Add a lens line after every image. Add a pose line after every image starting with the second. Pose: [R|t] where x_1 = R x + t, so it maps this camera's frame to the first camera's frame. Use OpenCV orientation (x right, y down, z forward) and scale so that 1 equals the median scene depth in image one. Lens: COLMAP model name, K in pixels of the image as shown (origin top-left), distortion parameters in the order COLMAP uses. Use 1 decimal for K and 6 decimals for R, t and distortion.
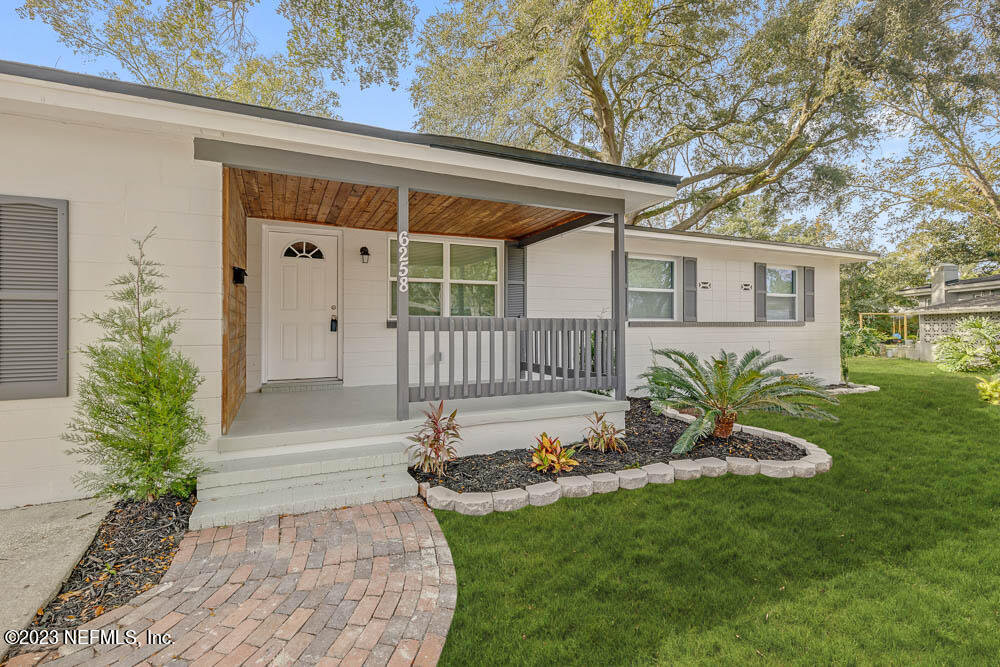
lens RADIAL K [[466.7, 0, 496.2], [0, 466.7, 323.3], [0, 0, 1]] dist [-0.000811, -0.000165]
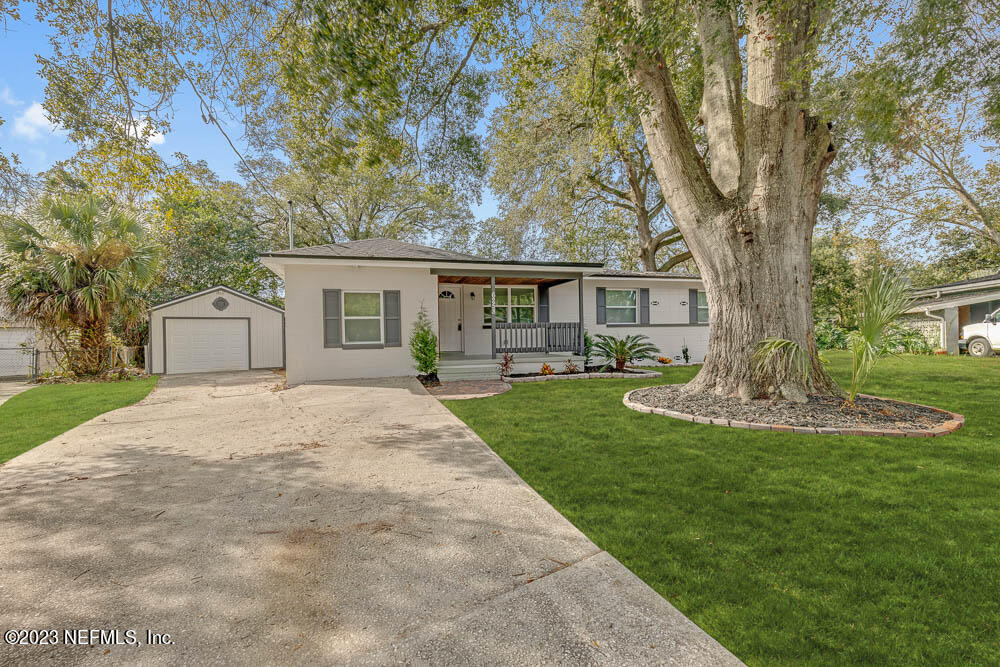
lens RADIAL K [[454.9, 0, 503.5], [0, 454.9, 335.5], [0, 0, 1]] dist [0.002216, -0.000094]
pose [[0.991787, -0.013499, -0.127184, 0.130136], [0.014367, 0.999879, 0.005911, 0.029597], [0.127089, -0.007690, 0.991862, -1.073808]]
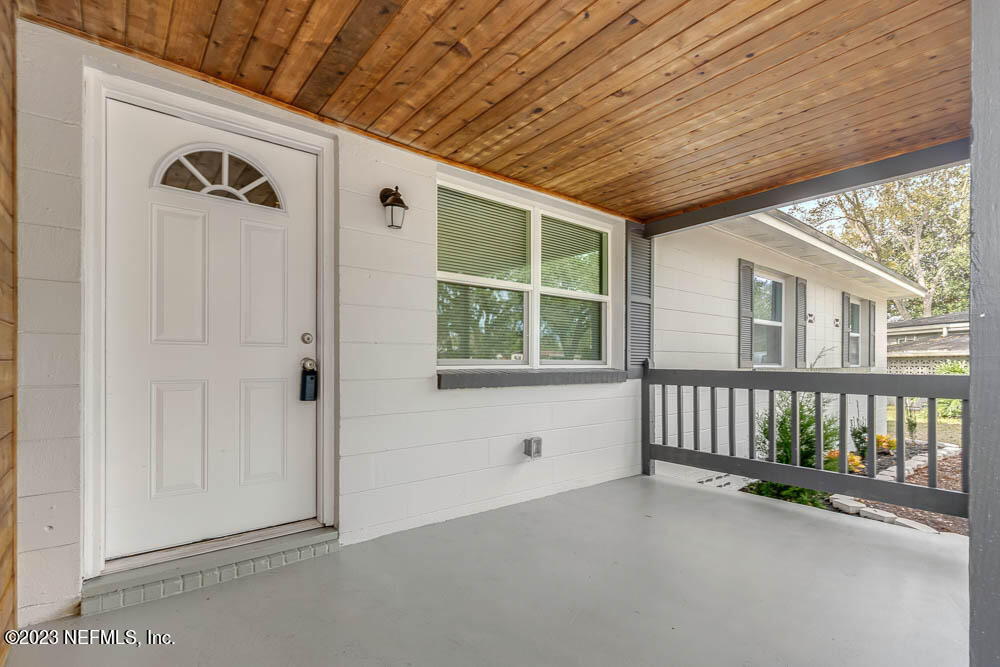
lens RADIAL K [[474.2, 0, 511.3], [0, 474.2, 364.0], [0, 0, 1]] dist [-0.001027, 0.000239]
pose [[0.965738, 0.004552, 0.259479, -0.271475], [-0.006496, 0.999957, 0.006638, -0.015619], [-0.259437, -0.008096, 0.965726, 0.547650]]
